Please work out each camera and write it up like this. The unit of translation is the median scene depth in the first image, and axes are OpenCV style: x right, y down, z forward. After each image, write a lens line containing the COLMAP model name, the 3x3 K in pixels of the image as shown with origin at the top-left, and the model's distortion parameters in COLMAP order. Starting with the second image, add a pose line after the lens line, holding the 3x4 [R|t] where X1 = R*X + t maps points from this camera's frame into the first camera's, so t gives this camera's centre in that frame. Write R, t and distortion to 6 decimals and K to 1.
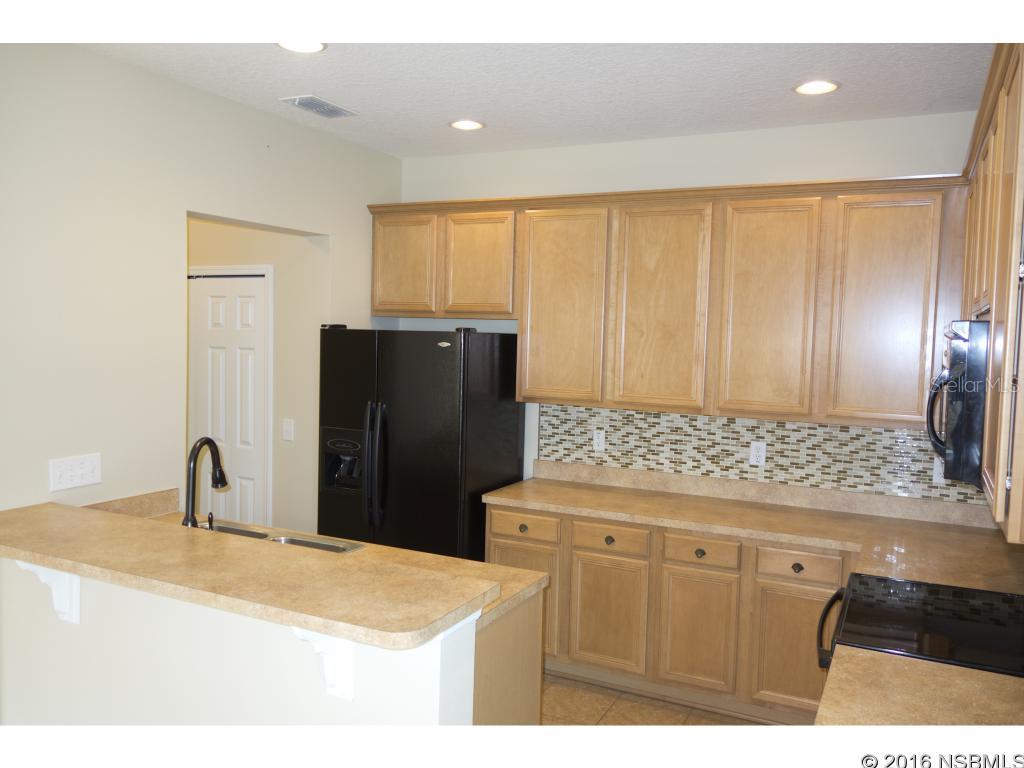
lens RADIAL K [[823.0, 0, 512.0], [0, 823.0, 384.0], [0, 0, 1]] dist [0.059347, -0.128187]
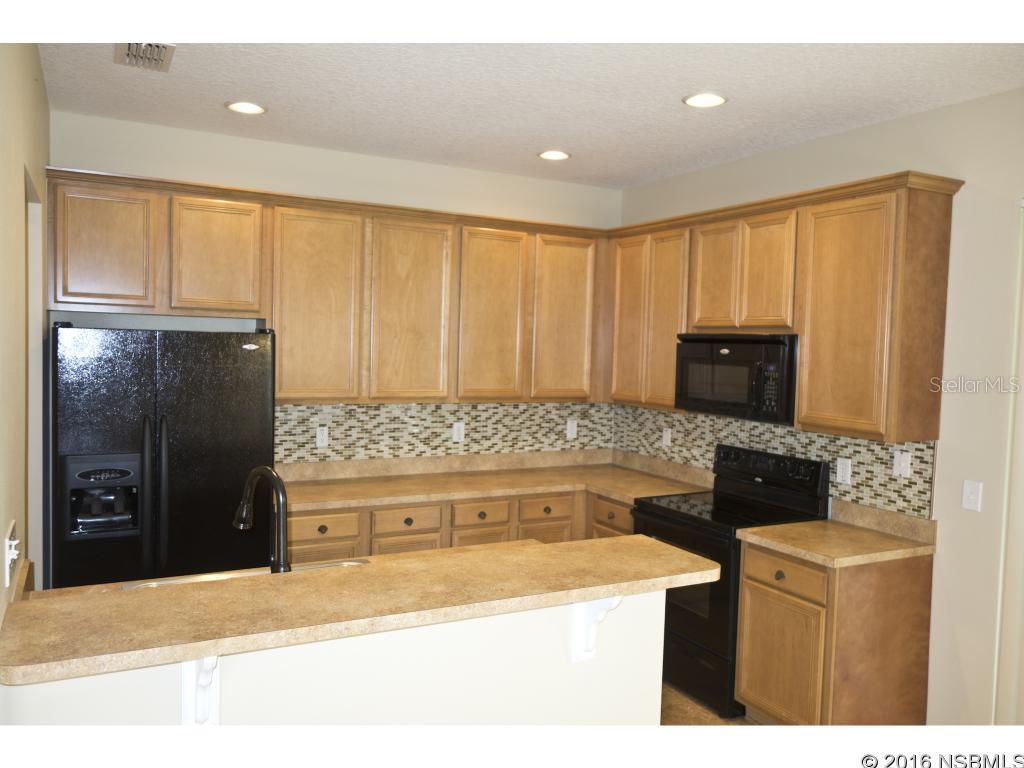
lens RADIAL K [[823.0, 0, 512.0], [0, 823.0, 384.0], [0, 0, 1]] dist [0.059347, -0.128187]
pose [[0.581280, -0.051823, 0.812051, -0.640340], [0.038523, 0.998603, 0.036154, -0.028046], [-0.812791, 0.010267, 0.582465, 0.221320]]
